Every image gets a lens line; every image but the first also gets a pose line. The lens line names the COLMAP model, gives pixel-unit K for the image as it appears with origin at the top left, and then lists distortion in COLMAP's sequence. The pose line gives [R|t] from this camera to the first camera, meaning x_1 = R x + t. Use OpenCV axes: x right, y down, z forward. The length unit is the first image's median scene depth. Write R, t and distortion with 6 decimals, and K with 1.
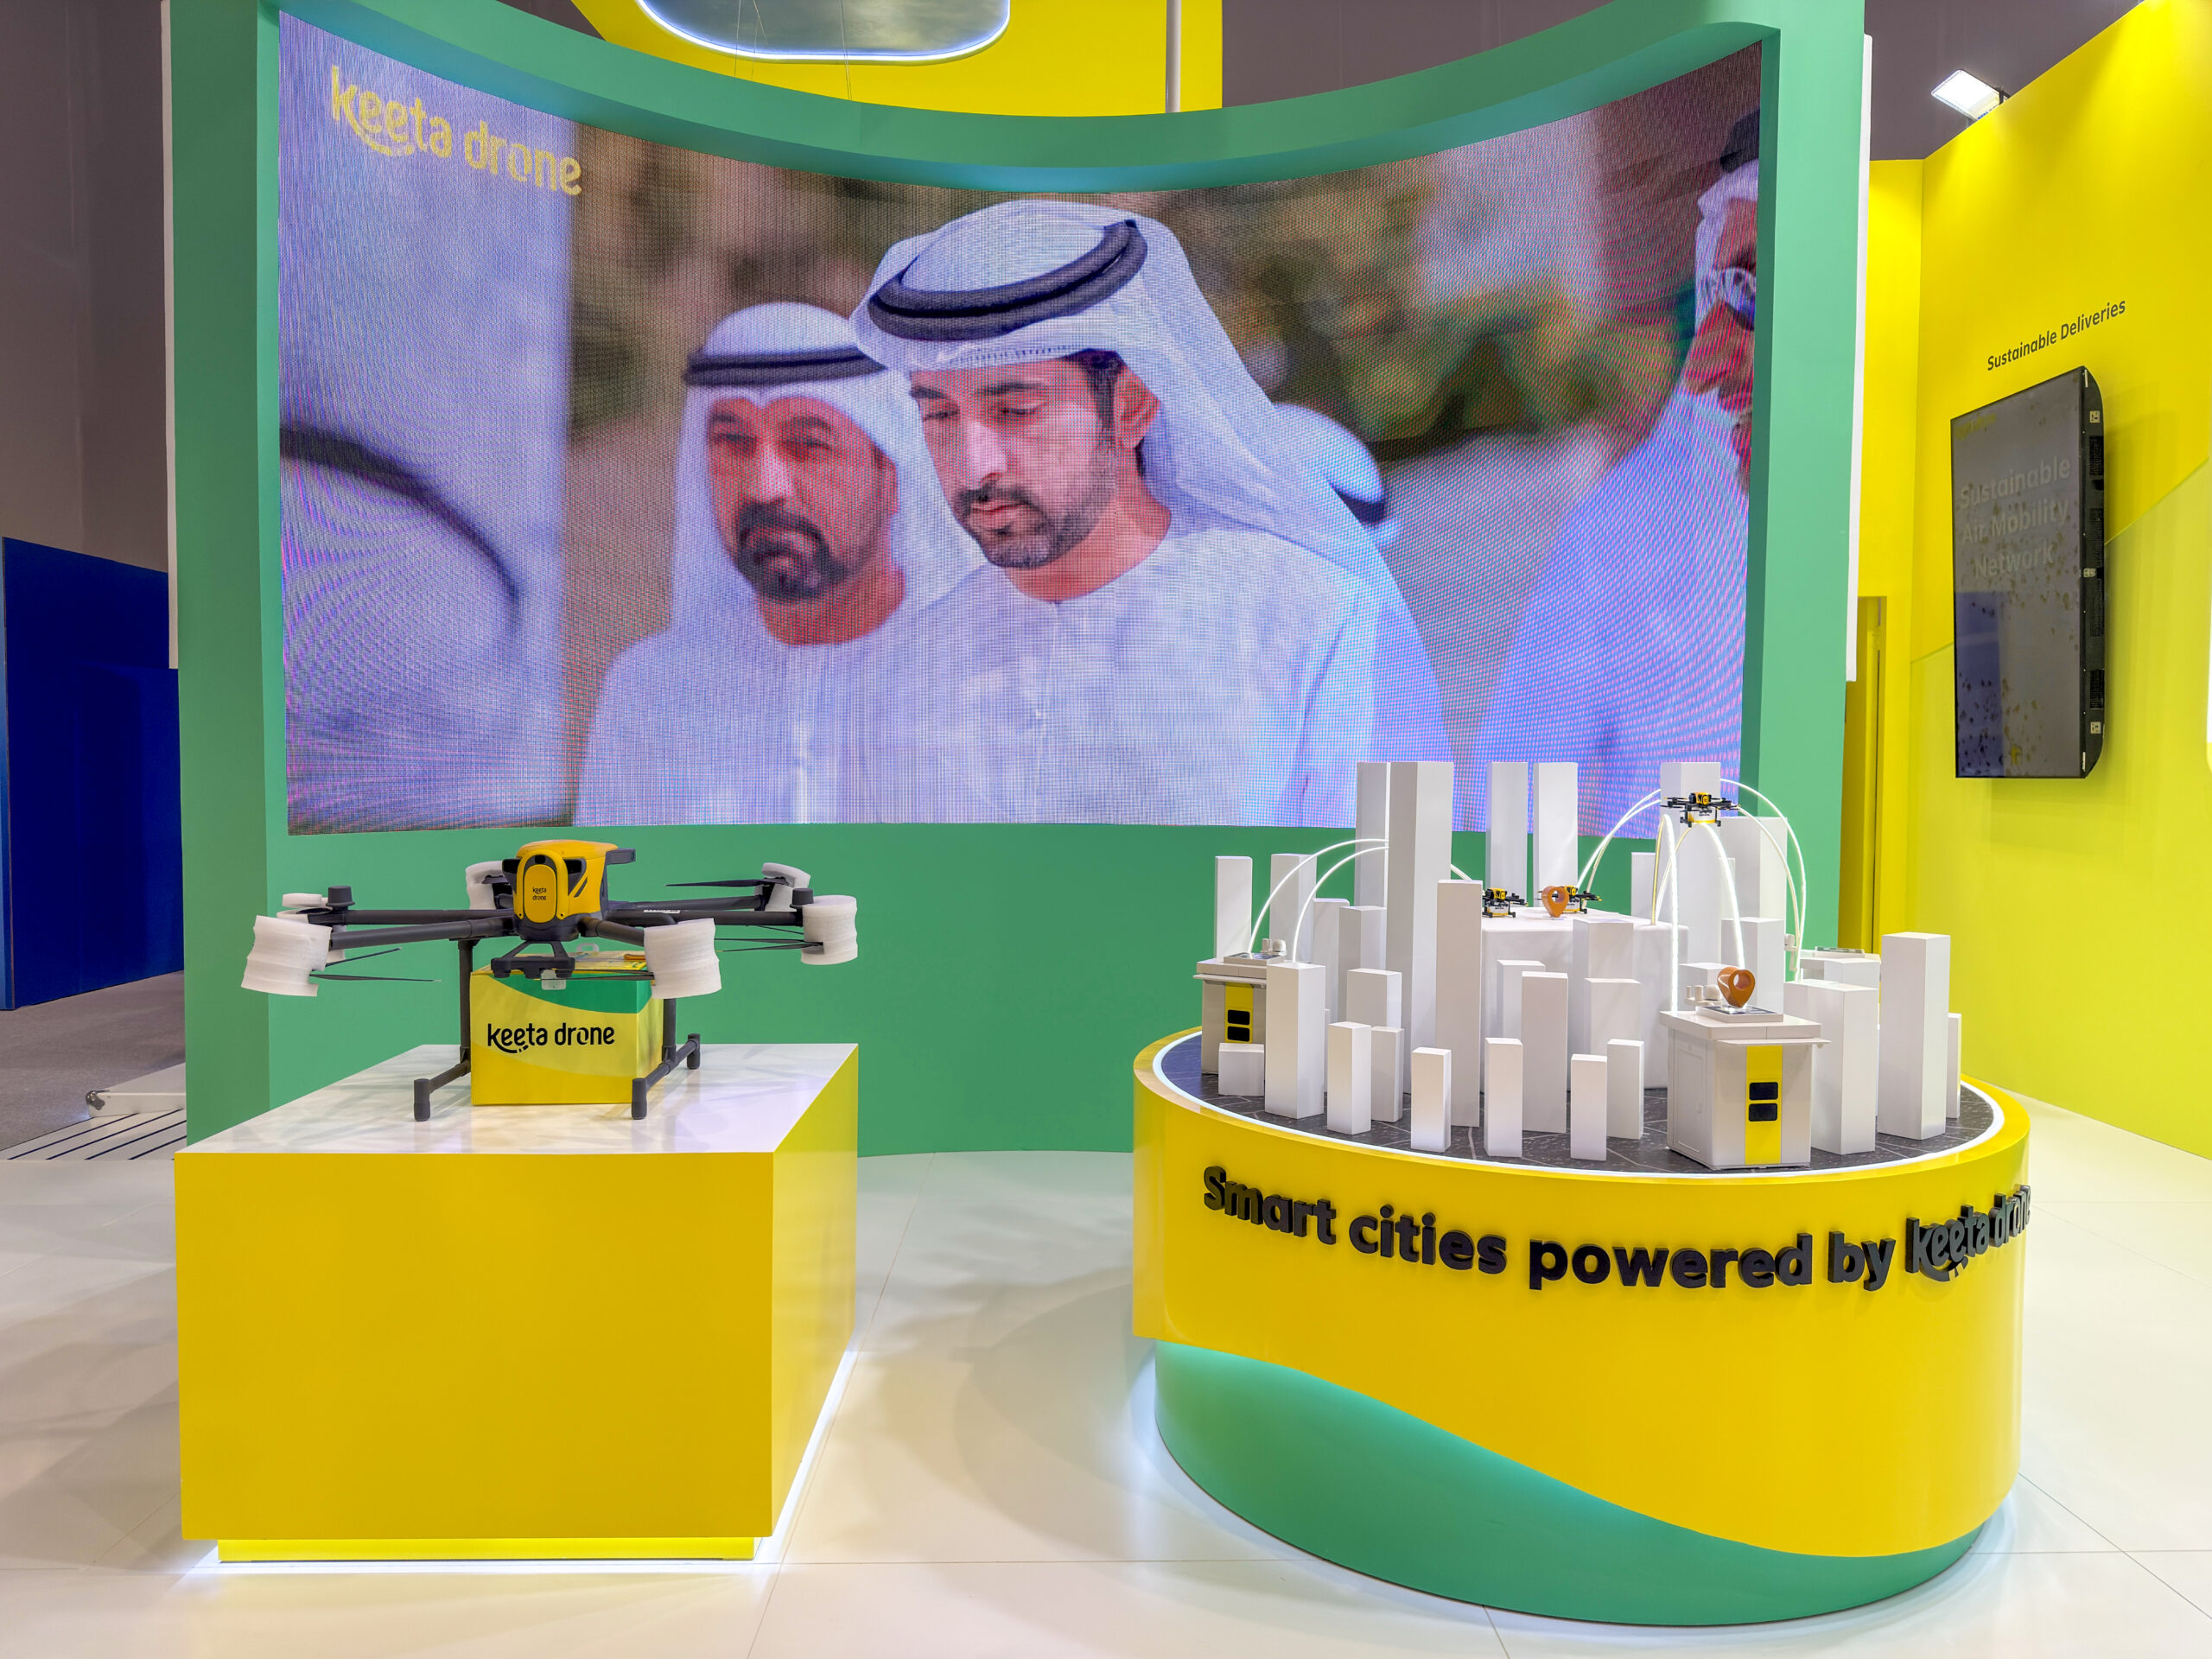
lens RADIAL K [[1552.9, 0, 1099.6], [0, 1552.9, 827.8], [0, 0, 1]] dist [0.108497, -0.146976]
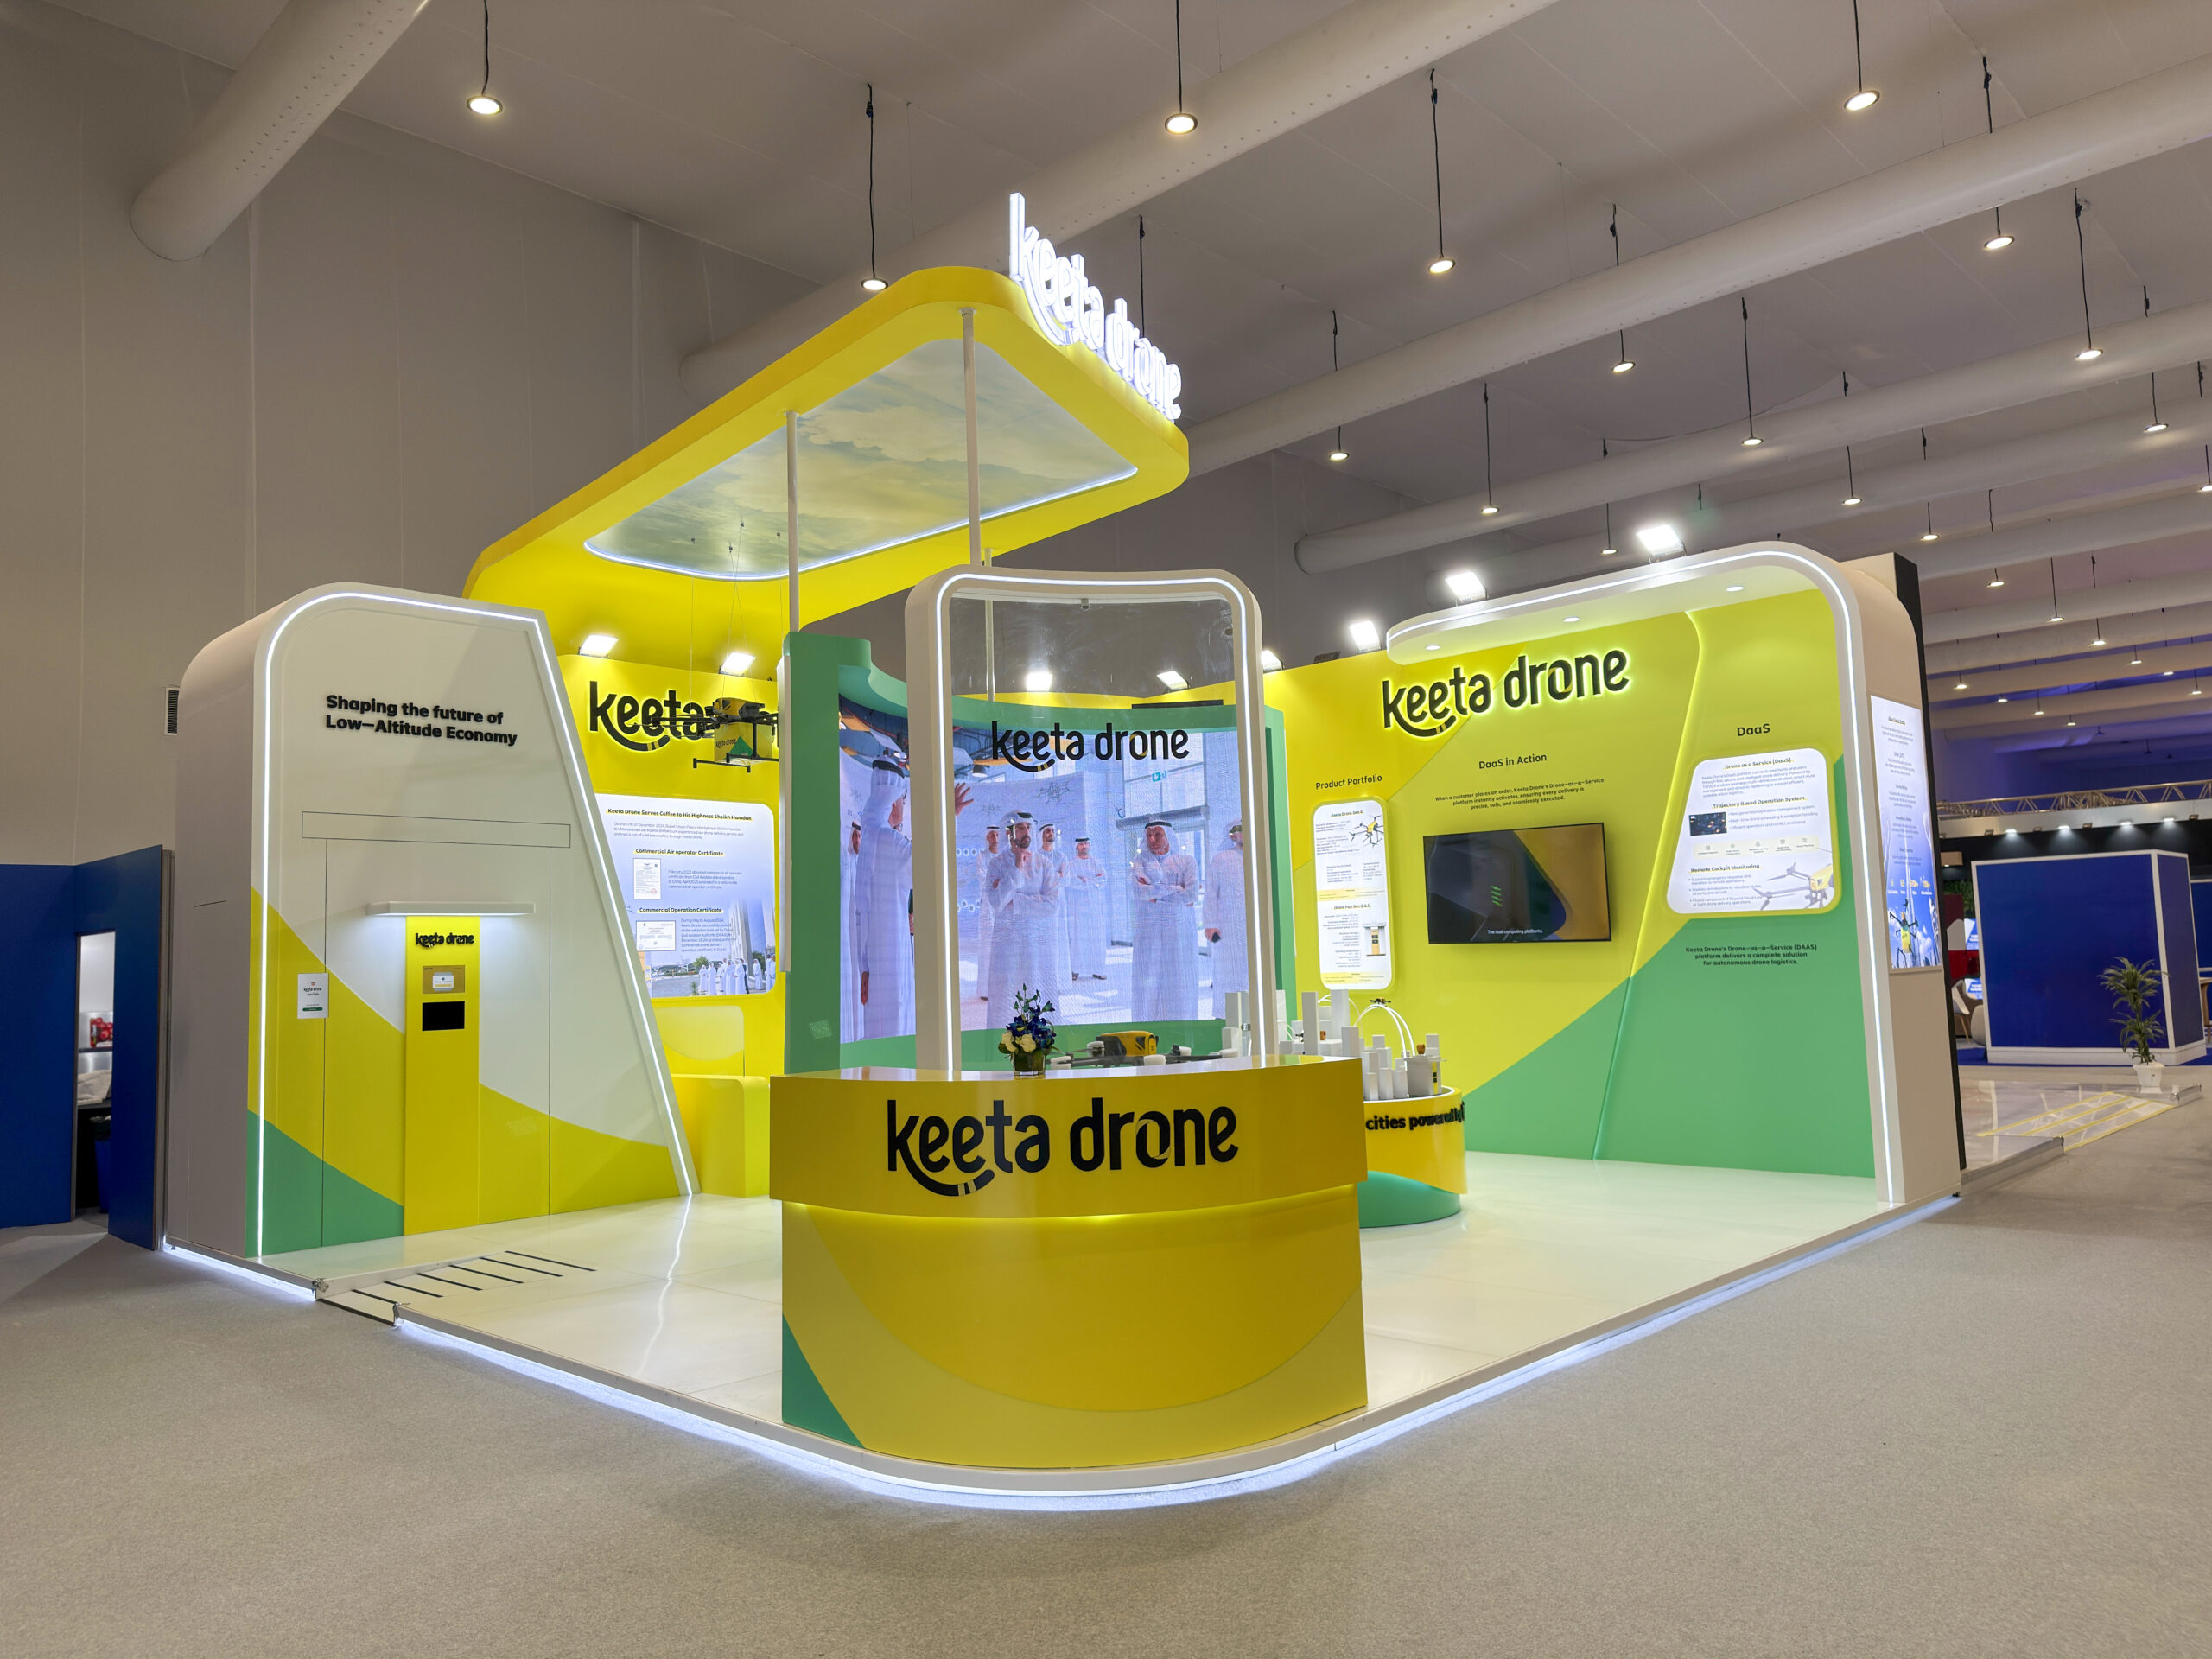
lens RADIAL K [[1552.9, 0, 1099.6], [0, 1552.9, 827.8], [0, 0, 1]] dist [0.108497, -0.146976]
pose [[0.718221, 0.033307, 0.695017, -2.540858], [0.065305, 0.991218, -0.114987, -0.040675], [-0.692743, 0.127974, 0.709739, -1.094630]]
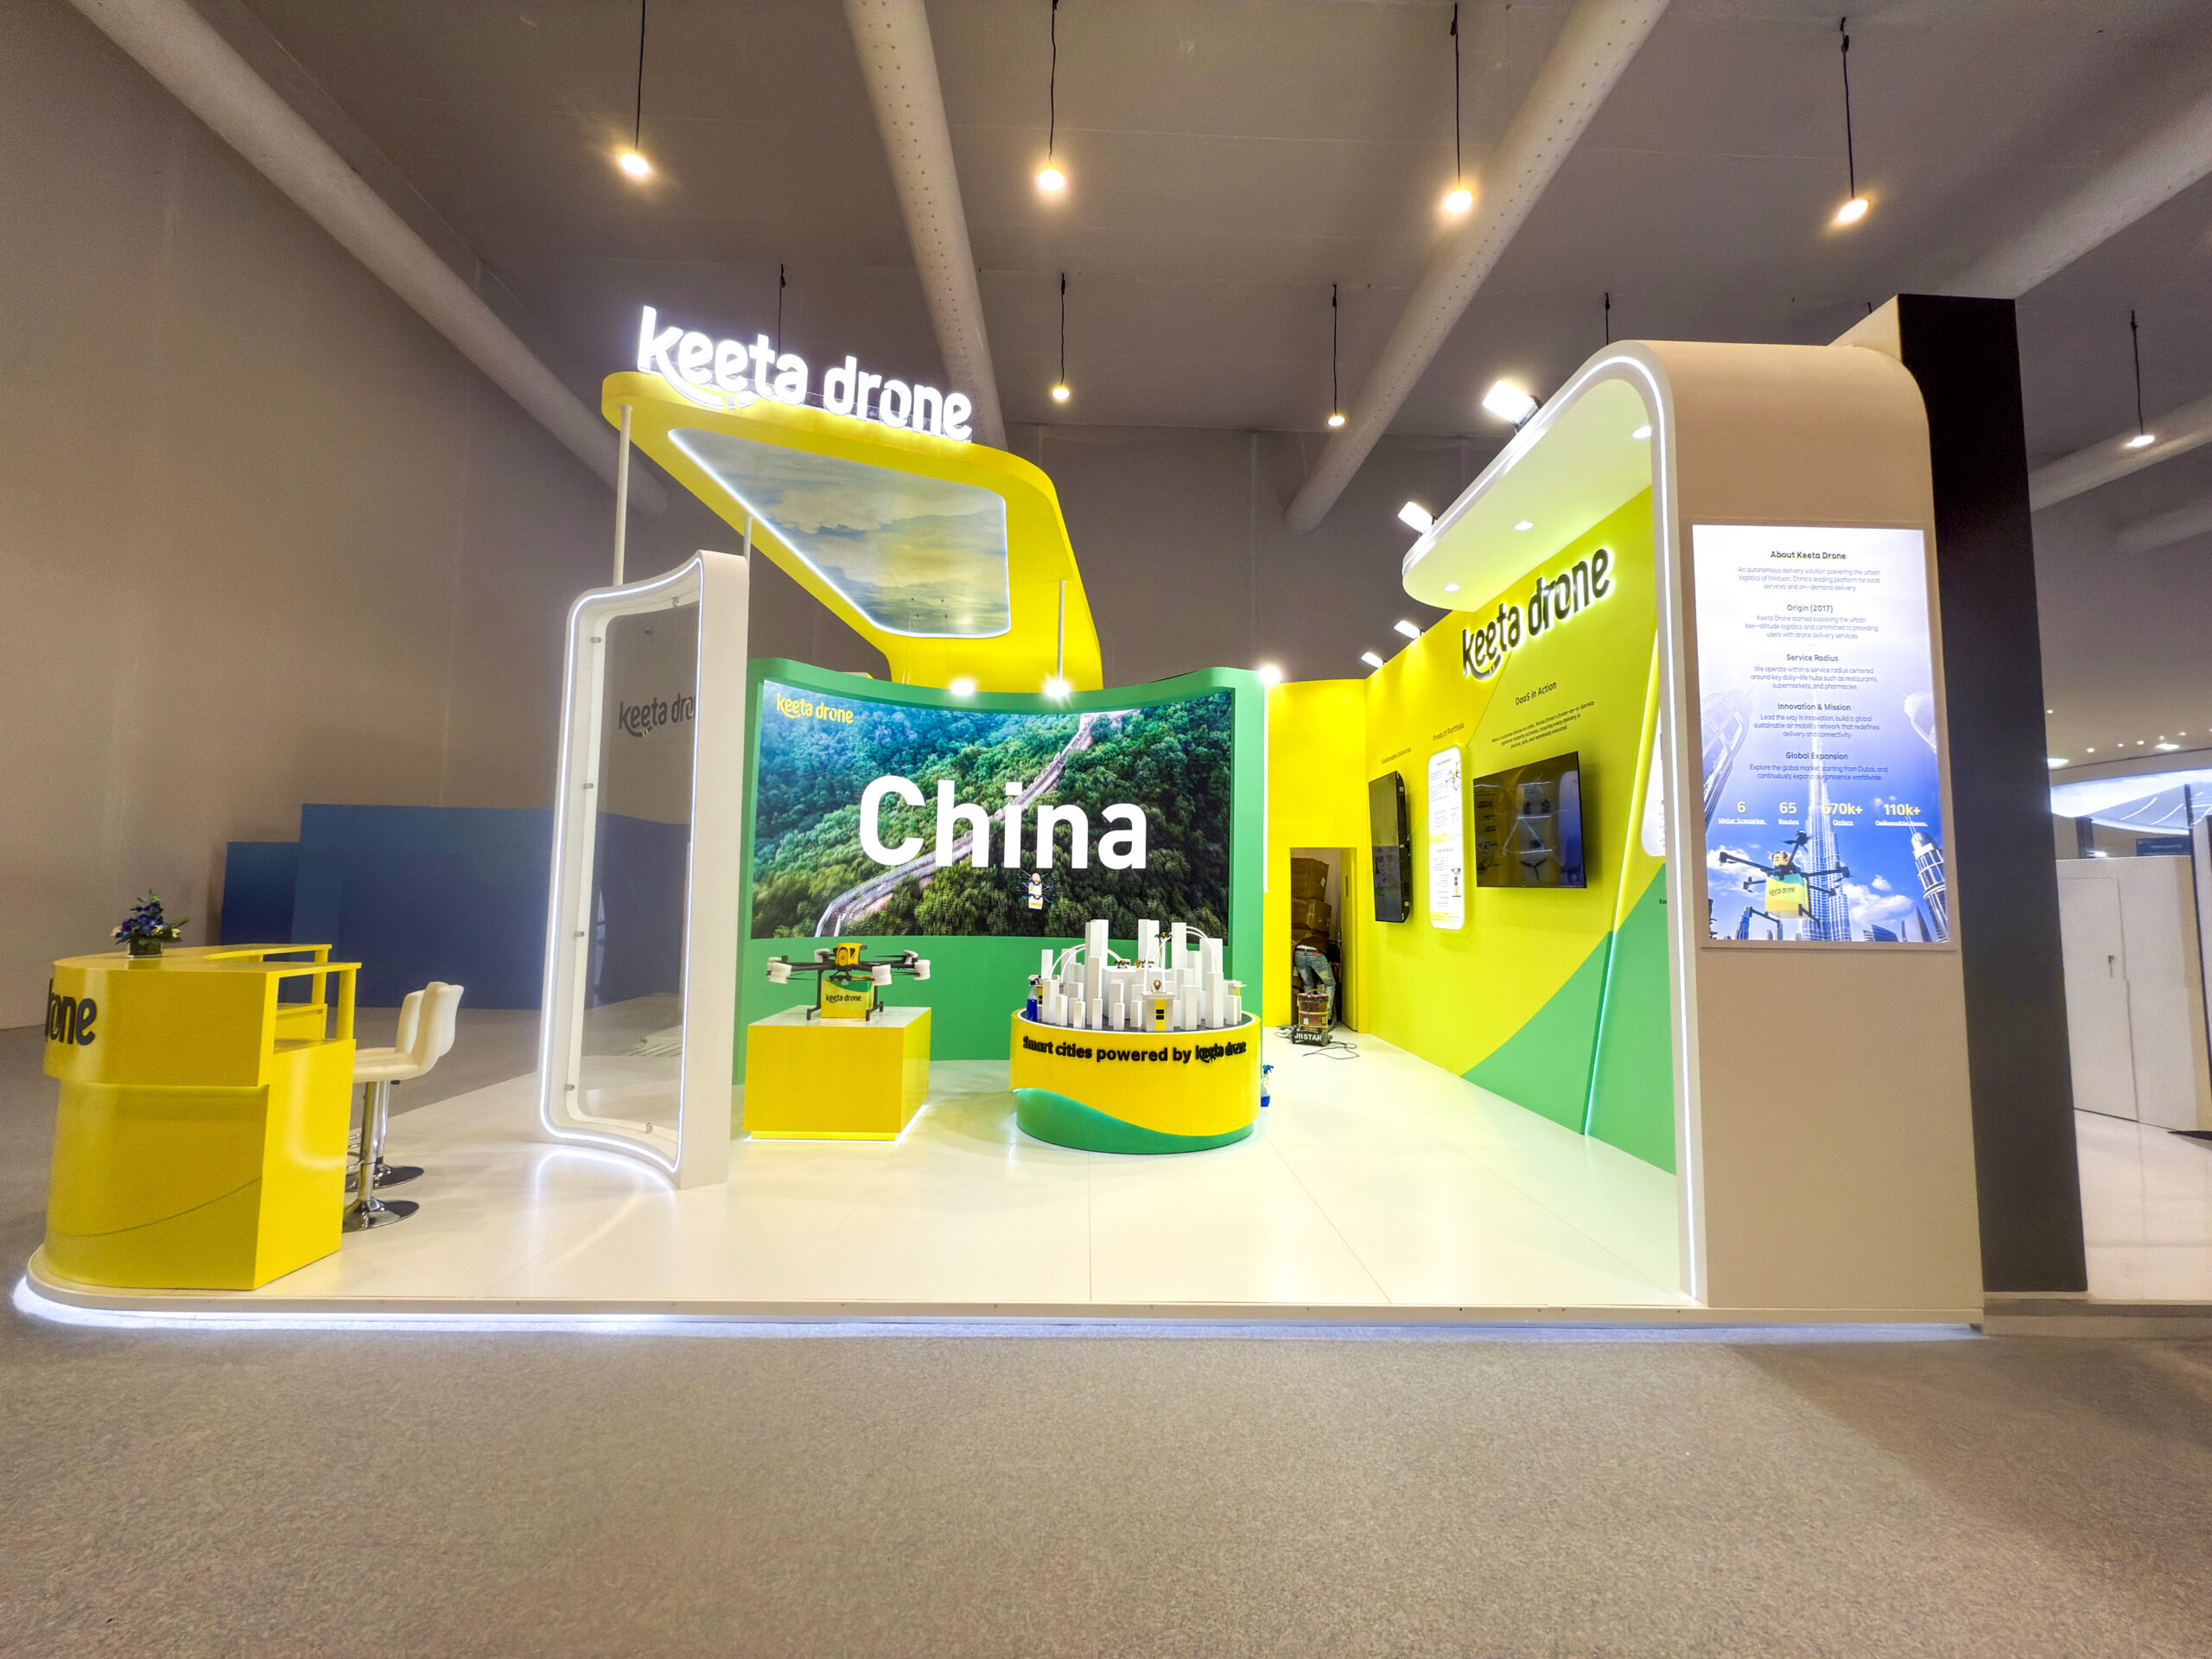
lens RADIAL K [[884.0, 0, 1082.7], [0, 884.0, 823.7], [0, 0, 1]] dist [0.000354, 0.000111]
pose [[0.999819, 0.007601, -0.017417, 0.236167], [-0.009689, 0.992339, -0.123164, -0.019614], [0.016347, 0.123311, 0.992233, -1.078041]]
